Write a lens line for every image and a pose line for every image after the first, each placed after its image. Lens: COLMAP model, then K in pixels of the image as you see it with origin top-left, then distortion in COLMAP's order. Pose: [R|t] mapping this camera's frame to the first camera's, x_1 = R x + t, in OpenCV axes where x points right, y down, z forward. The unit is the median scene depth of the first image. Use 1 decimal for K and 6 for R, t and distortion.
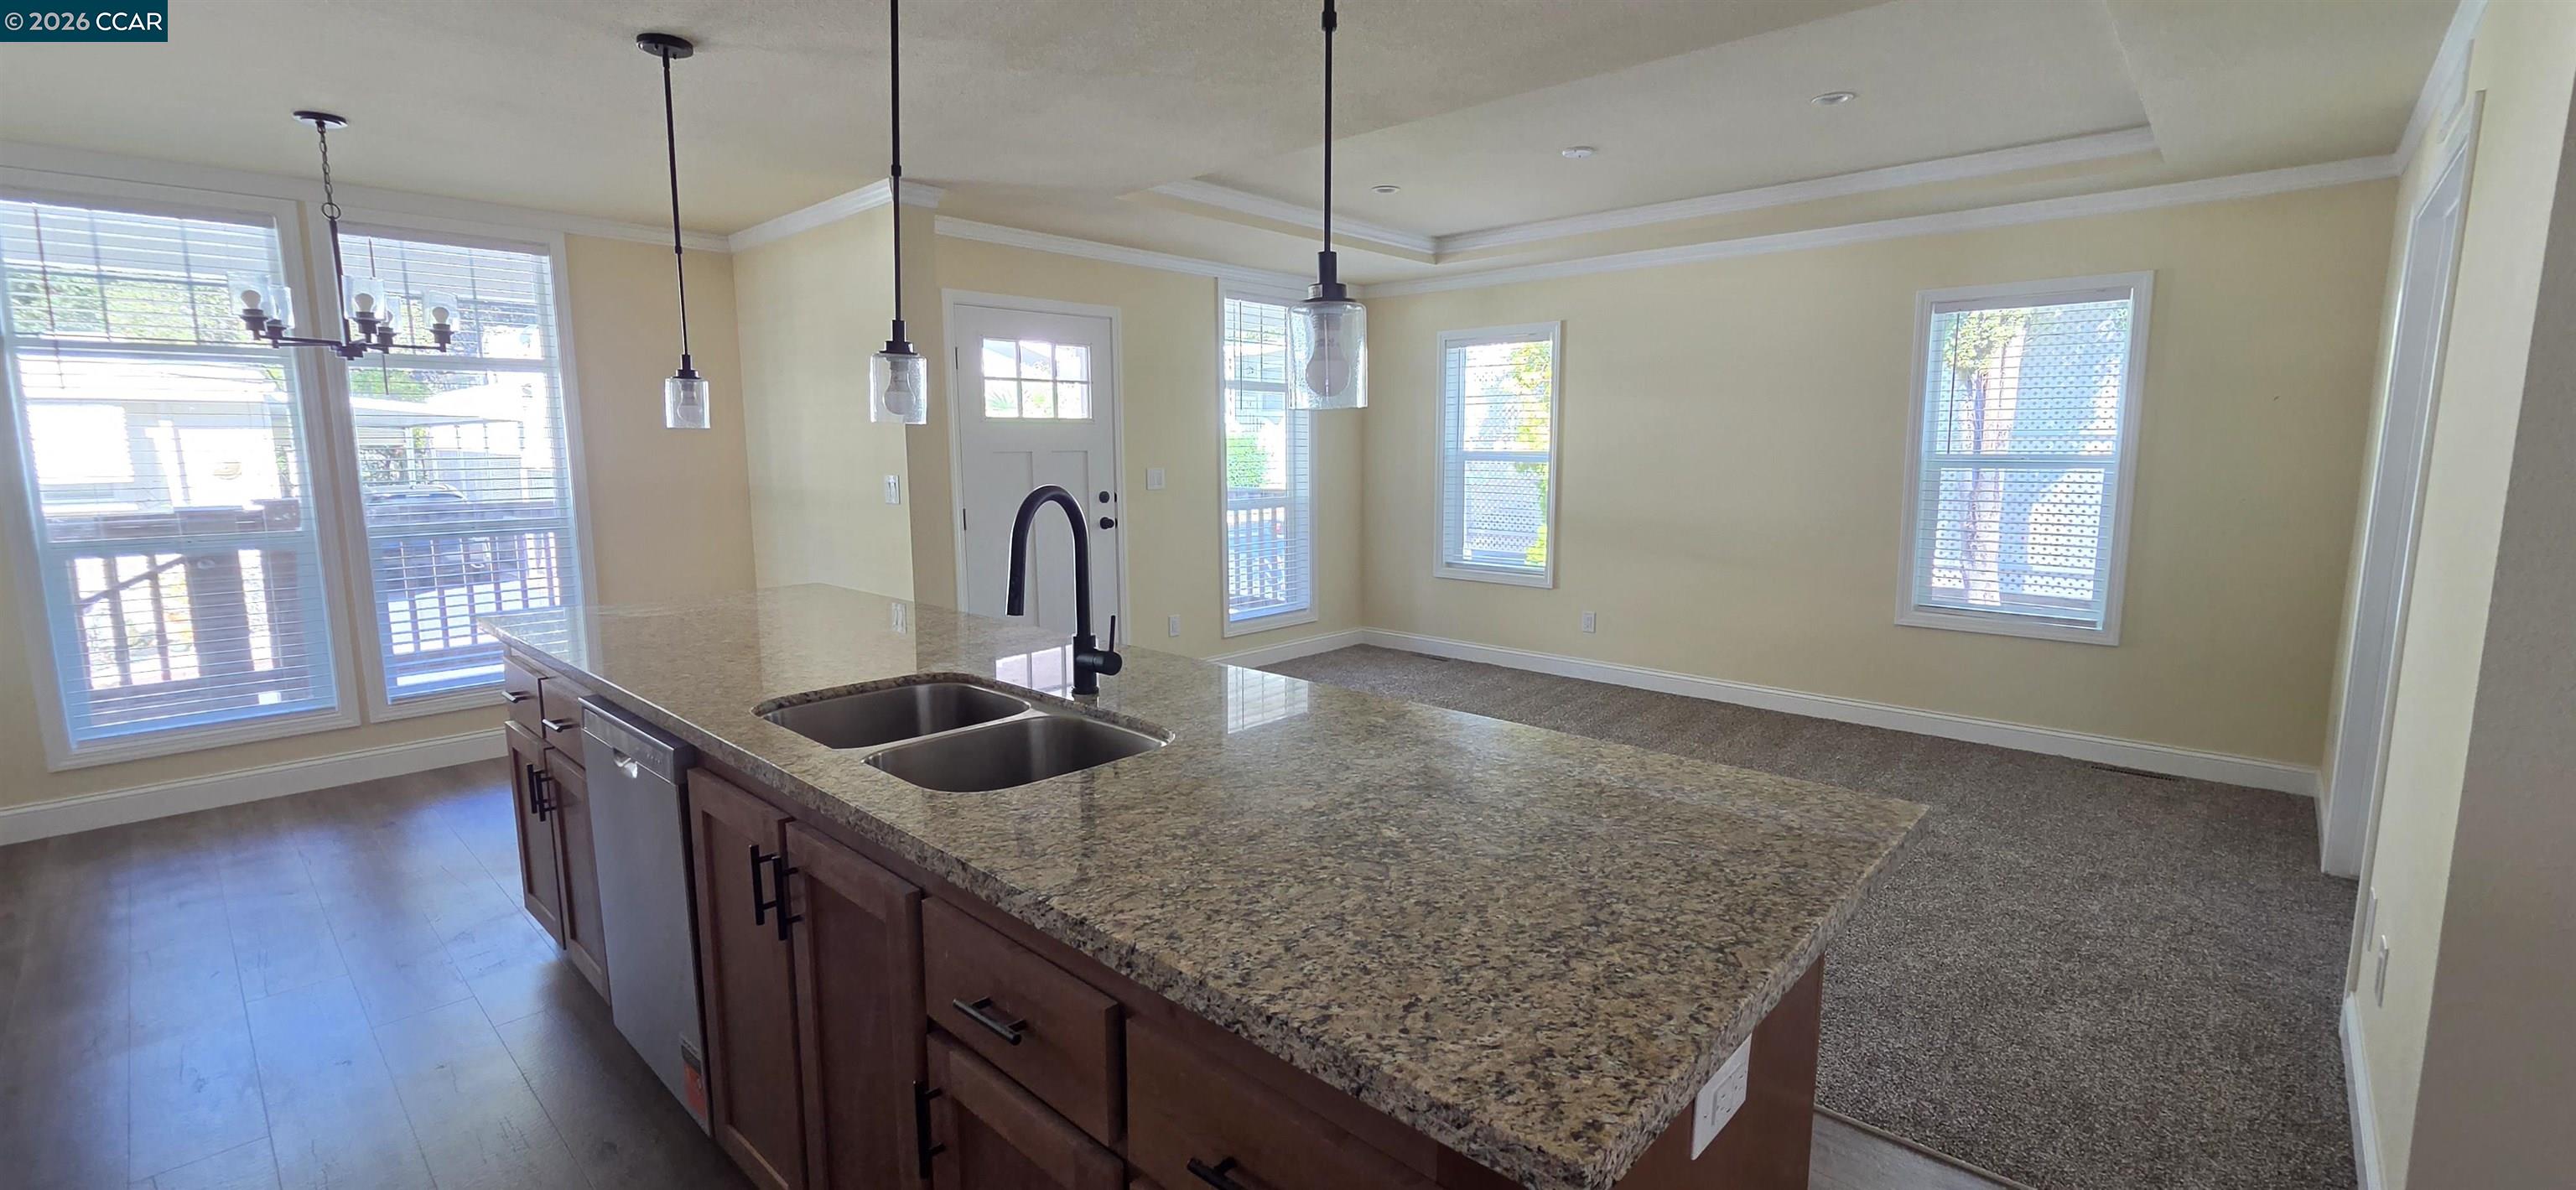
lens RADIAL K [[1058.8, 0, 1294.6], [0, 1058.8, 583.1], [0, 0, 1]] dist [-0.003558, 0.000596]
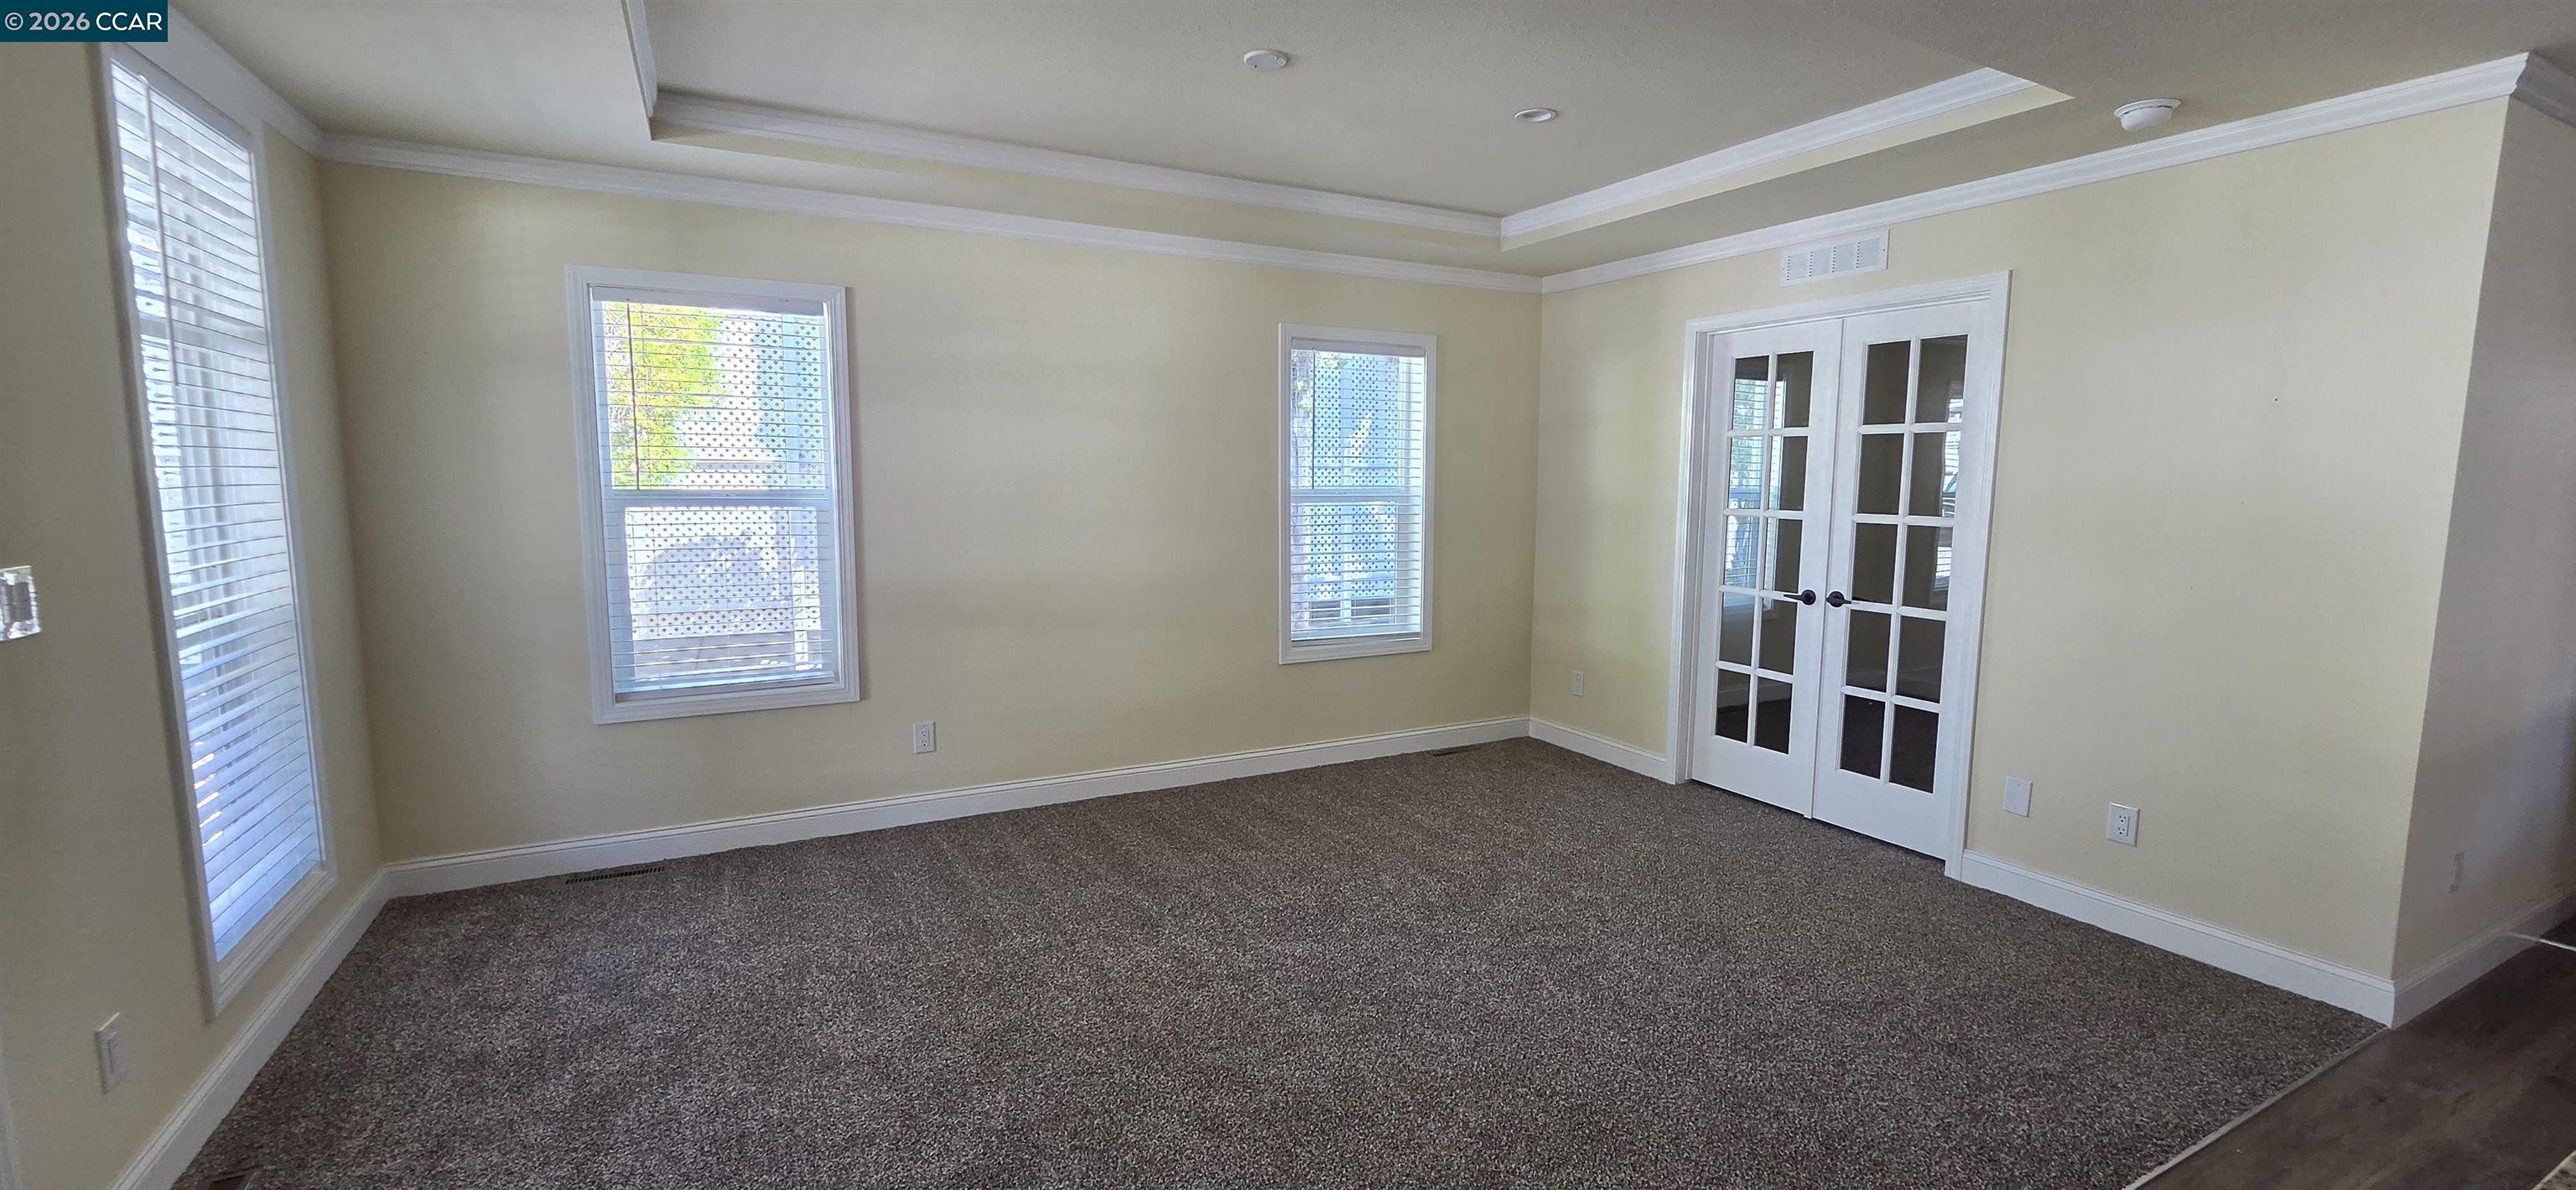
lens RADIAL K [[1058.8, 0, 1286.5], [0, 1058.8, 576.0], [0, 0, 1]] dist [-0.003558, 0.000596]
pose [[0.328137, -0.090352, 0.940299, -0.333849], [0.114519, 0.991878, 0.055344, -0.093432], [-0.937663, 0.089522, 0.335819, 0.653400]]
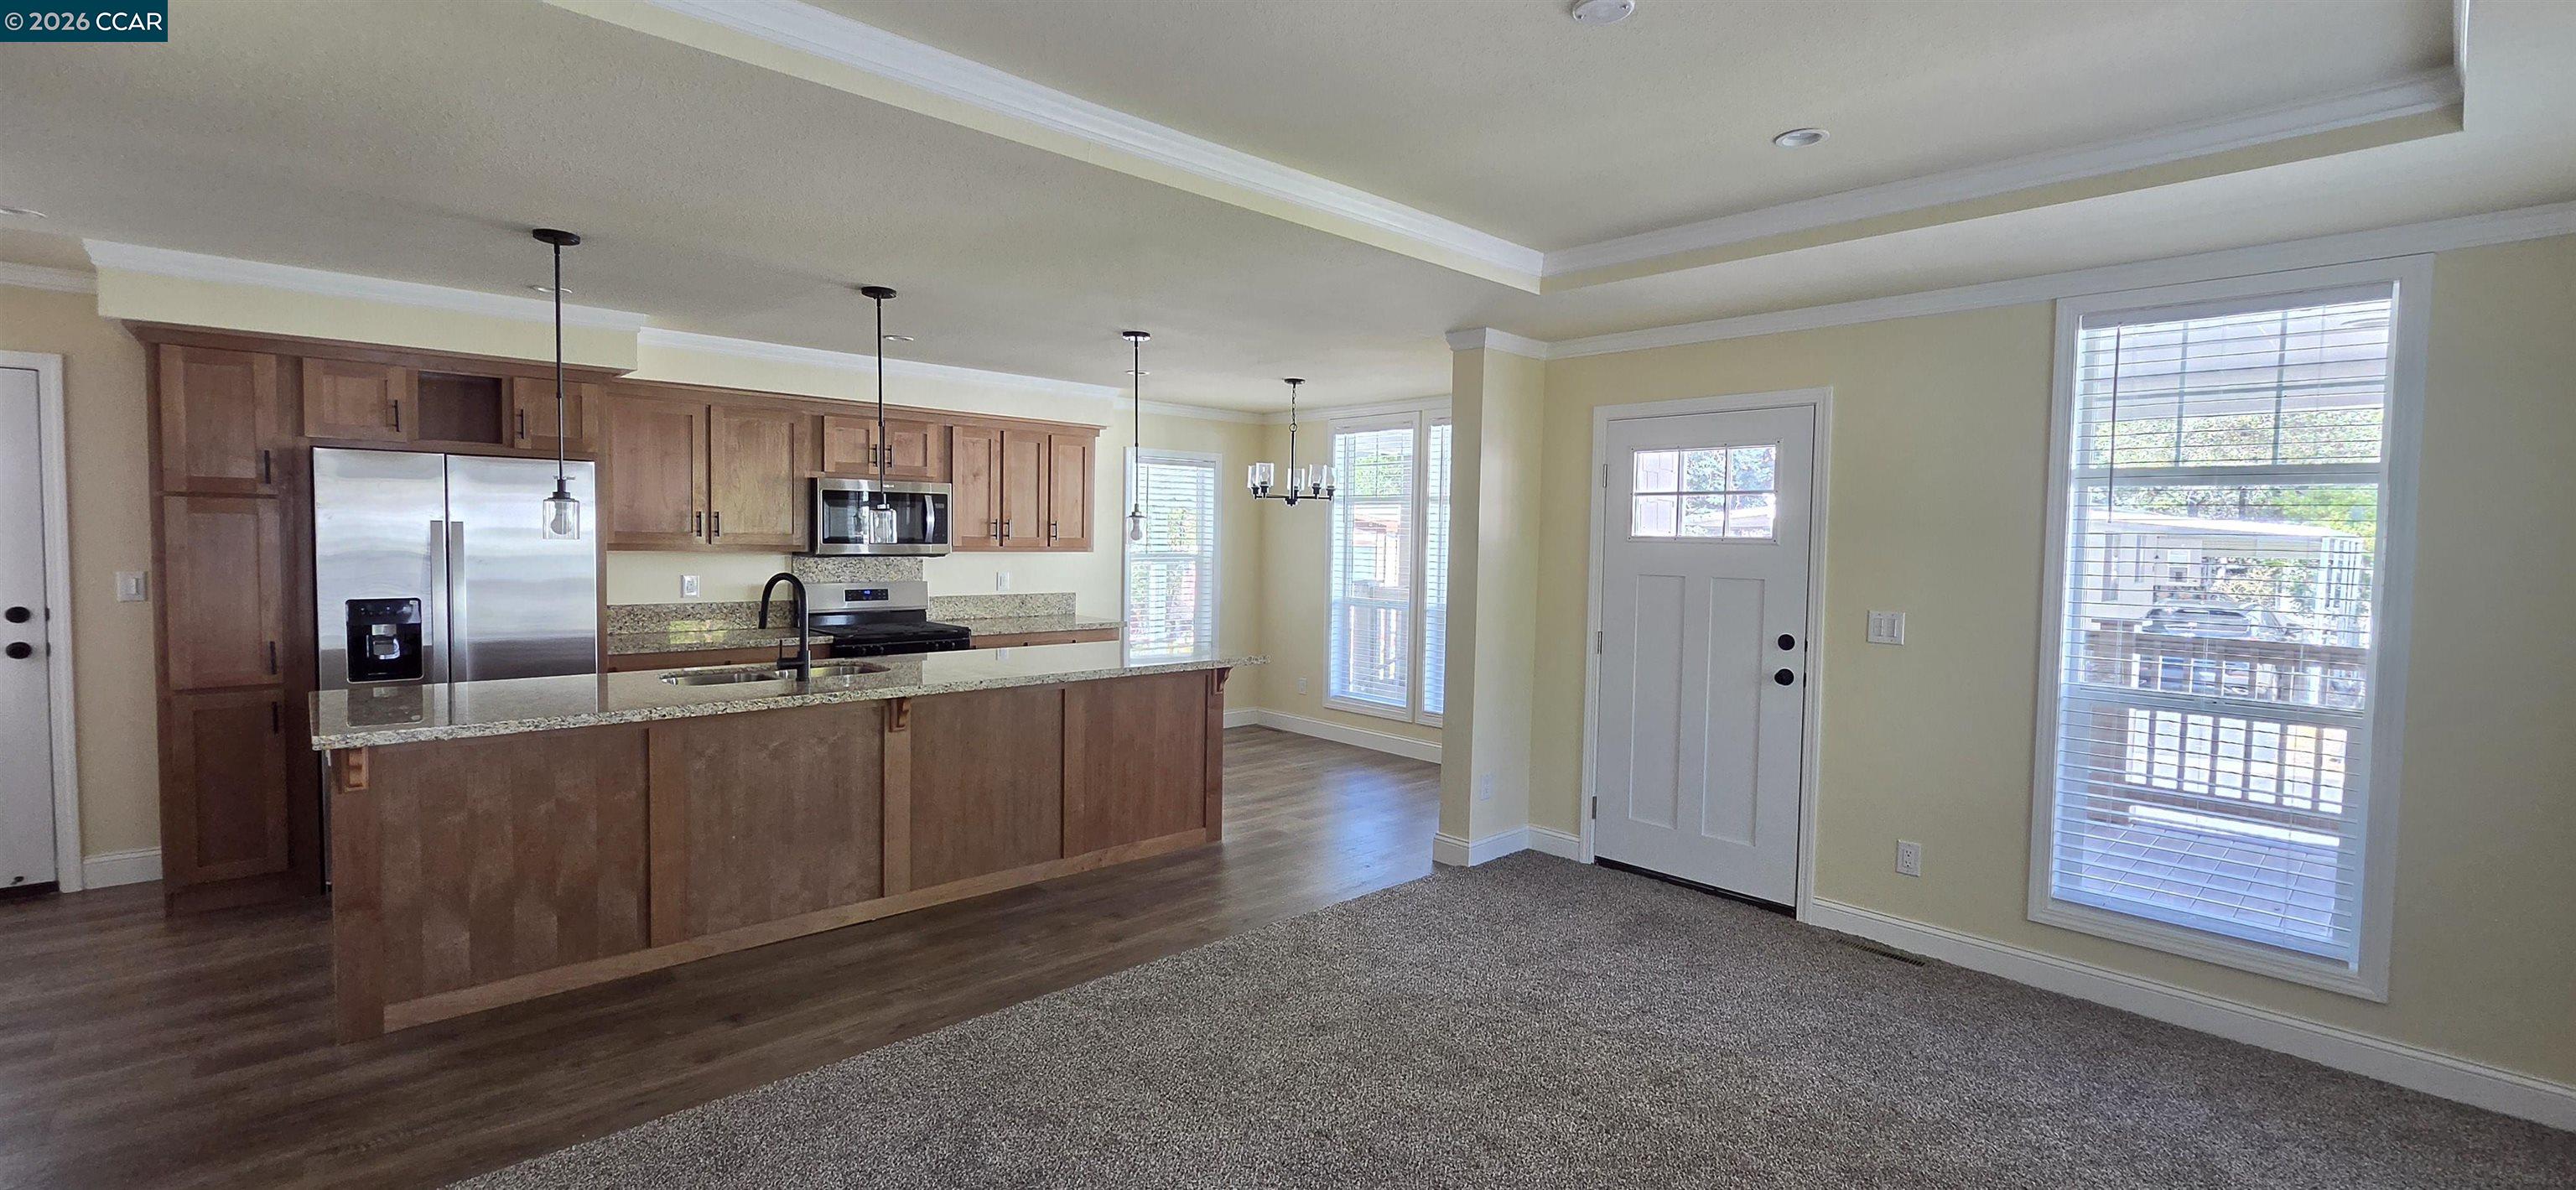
lens RADIAL K [[1058.8, 0, 1282.0], [0, 1058.8, 585.9], [0, 0, 1]] dist [-0.003558, 0.000596]
pose [[-0.074012, 0.050536, -0.995976, 0.668483], [-0.148290, 0.987055, 0.061103, -0.127665], [0.986171, 0.152215, -0.065560, 0.778104]]
